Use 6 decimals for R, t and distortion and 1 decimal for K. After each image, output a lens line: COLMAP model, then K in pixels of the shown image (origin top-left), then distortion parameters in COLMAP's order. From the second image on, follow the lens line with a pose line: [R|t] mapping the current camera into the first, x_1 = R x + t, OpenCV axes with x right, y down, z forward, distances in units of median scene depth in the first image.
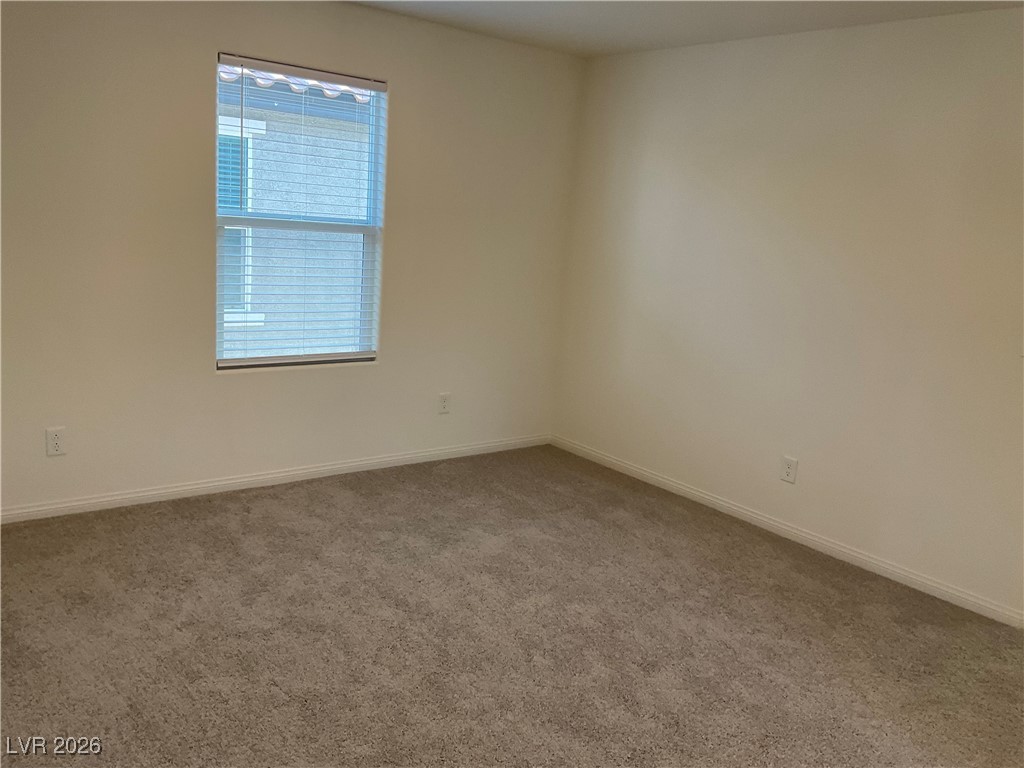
lens RADIAL K [[843.7, 0, 507.6], [0, 843.7, 384.0], [0, 0, 1]] dist [0.104877, -0.185448]
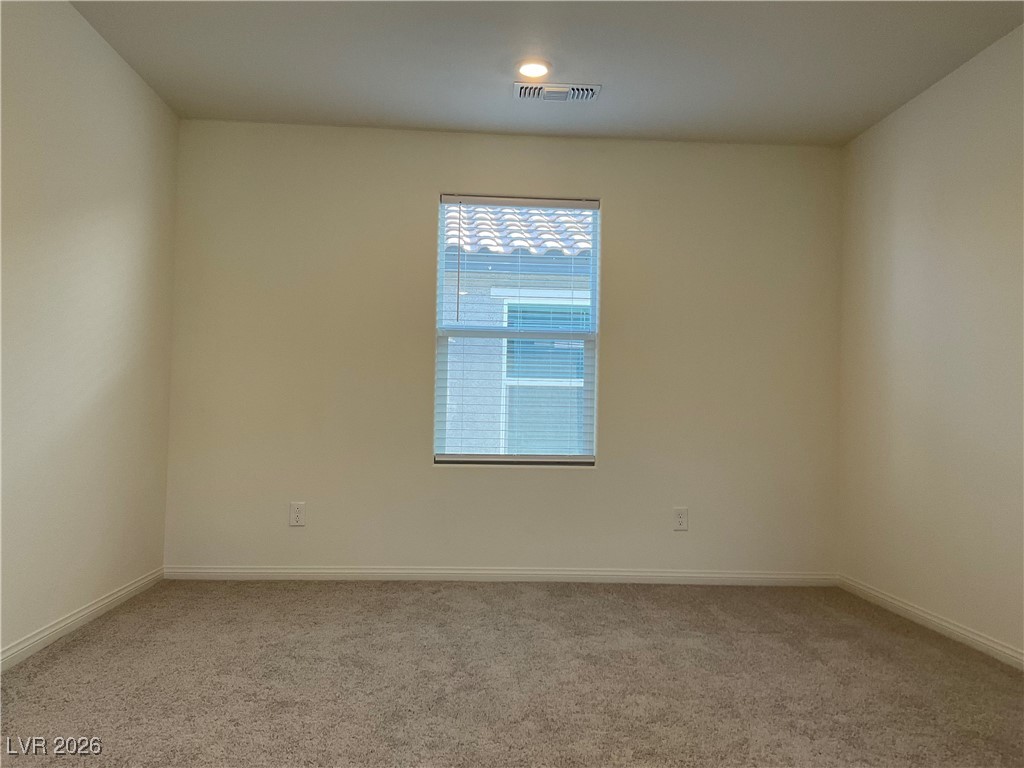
lens RADIAL K [[843.7, 0, 507.6], [0, 843.7, 384.0], [0, 0, 1]] dist [0.104877, -0.185448]
pose [[0.819491, -0.077752, -0.567793, 0.369810], [-0.073355, 0.968373, -0.238479, 0.138489], [0.568378, 0.237082, 0.787870, 0.163239]]
